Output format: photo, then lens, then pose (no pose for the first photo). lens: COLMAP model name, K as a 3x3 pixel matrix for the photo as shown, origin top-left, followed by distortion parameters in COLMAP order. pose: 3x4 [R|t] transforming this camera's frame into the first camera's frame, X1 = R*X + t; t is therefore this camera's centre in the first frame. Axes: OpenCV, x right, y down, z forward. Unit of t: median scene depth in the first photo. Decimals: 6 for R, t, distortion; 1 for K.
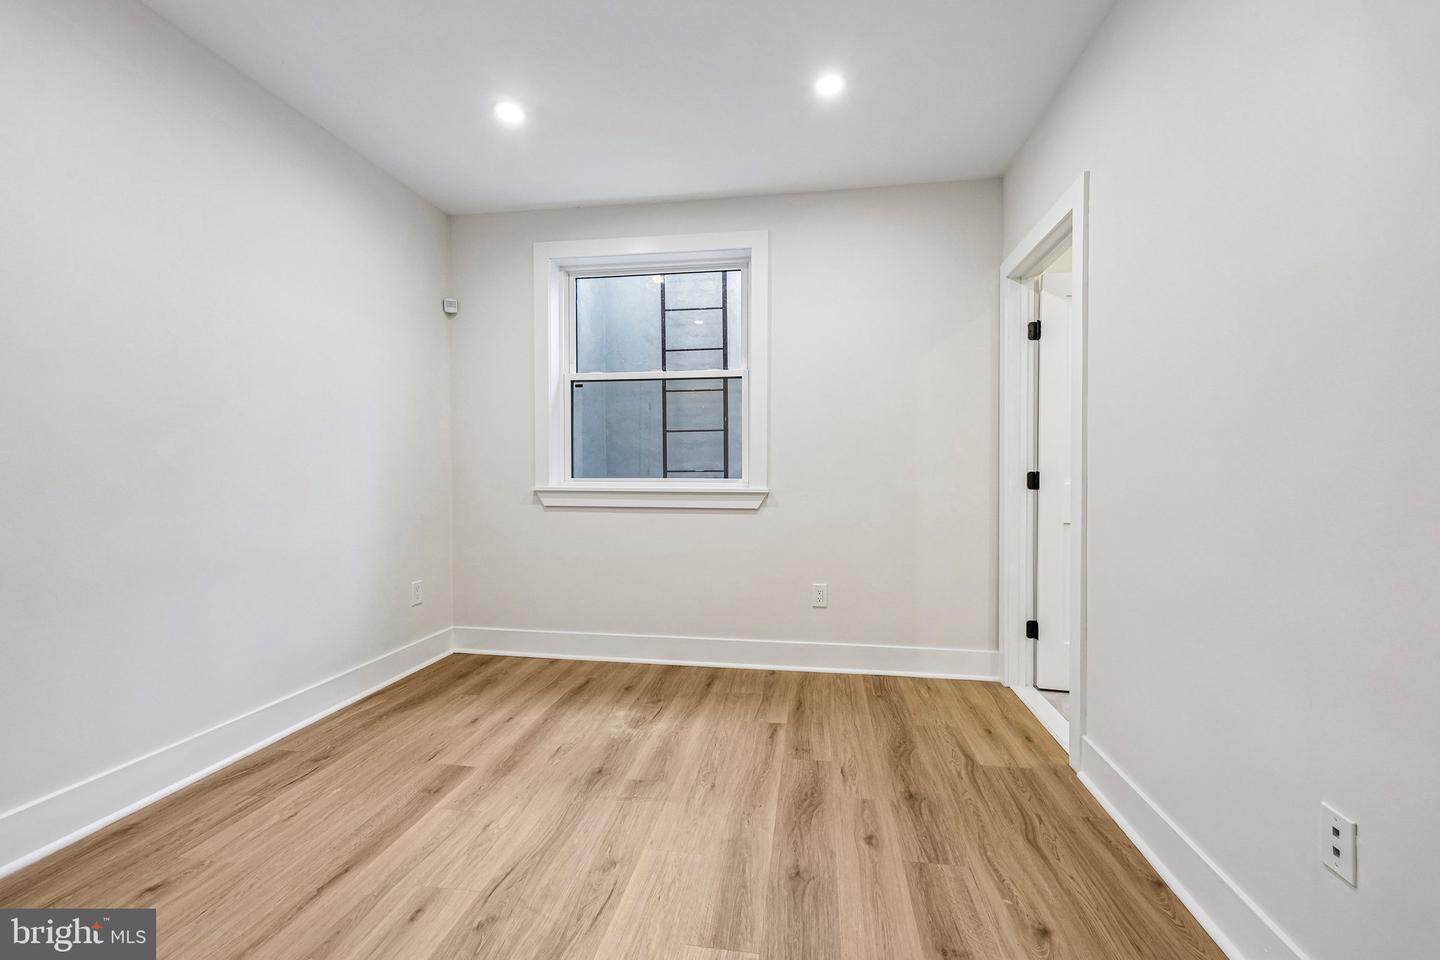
lens RADIAL K [[574.8, 0, 716.6], [0, 574.8, 474.7], [0, 0, 1]] dist [0.001560, -0.000997]
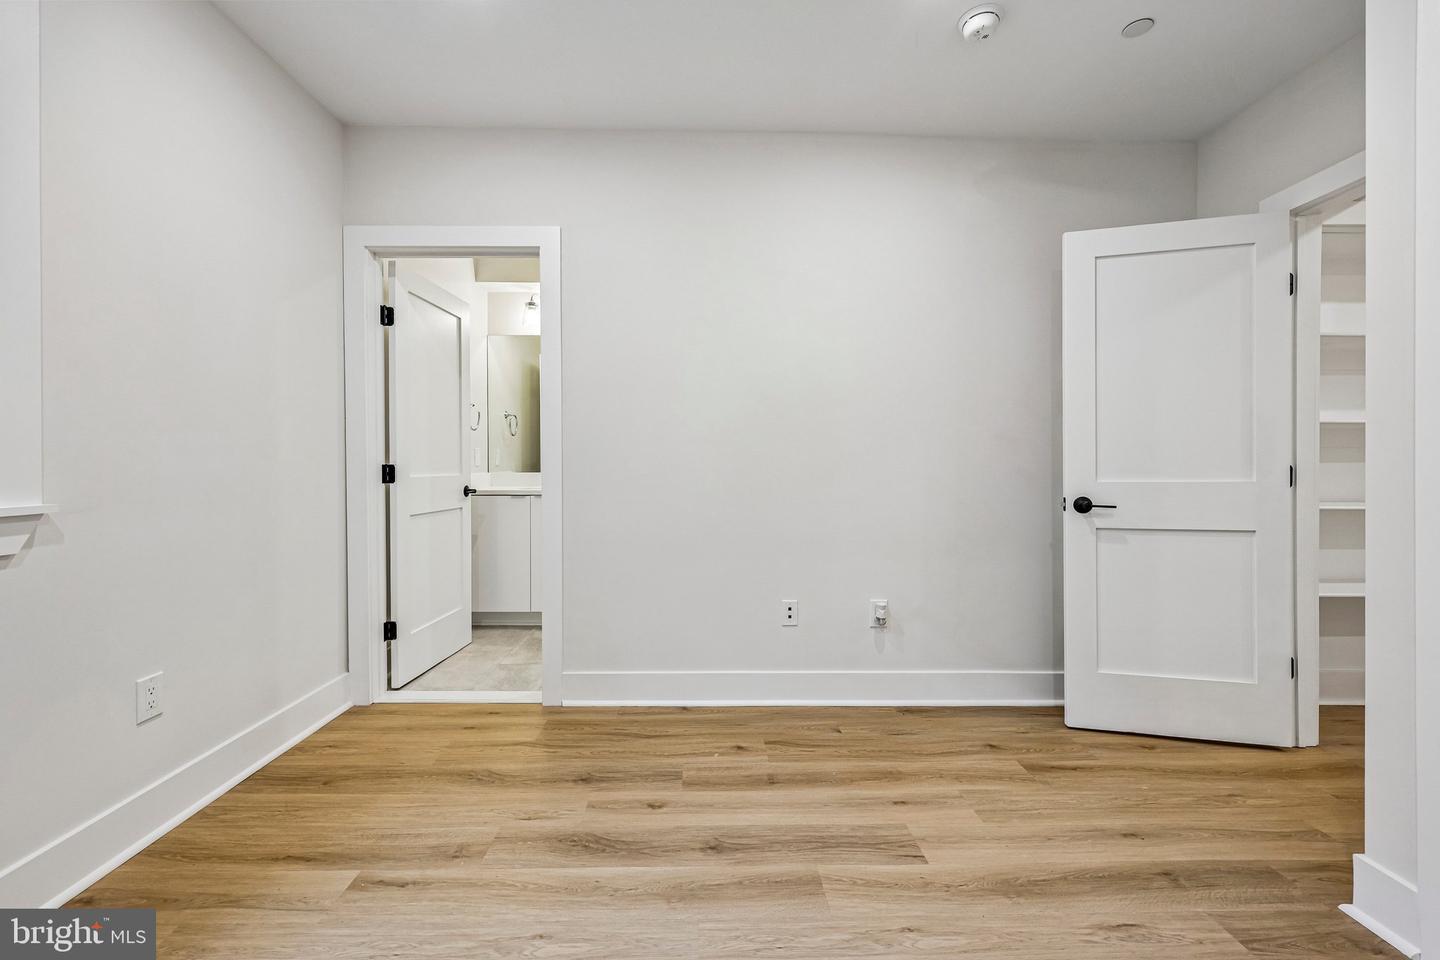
lens RADIAL K [[574.8, 0, 716.8], [0, 574.8, 471.4], [0, 0, 1]] dist [0.001560, -0.000997]
pose [[-0.167056, -0.013793, 0.985851, -0.623946], [0.004096, 0.999884, 0.014684, -0.008426], [-0.985939, 0.006491, -0.166980, 0.815386]]
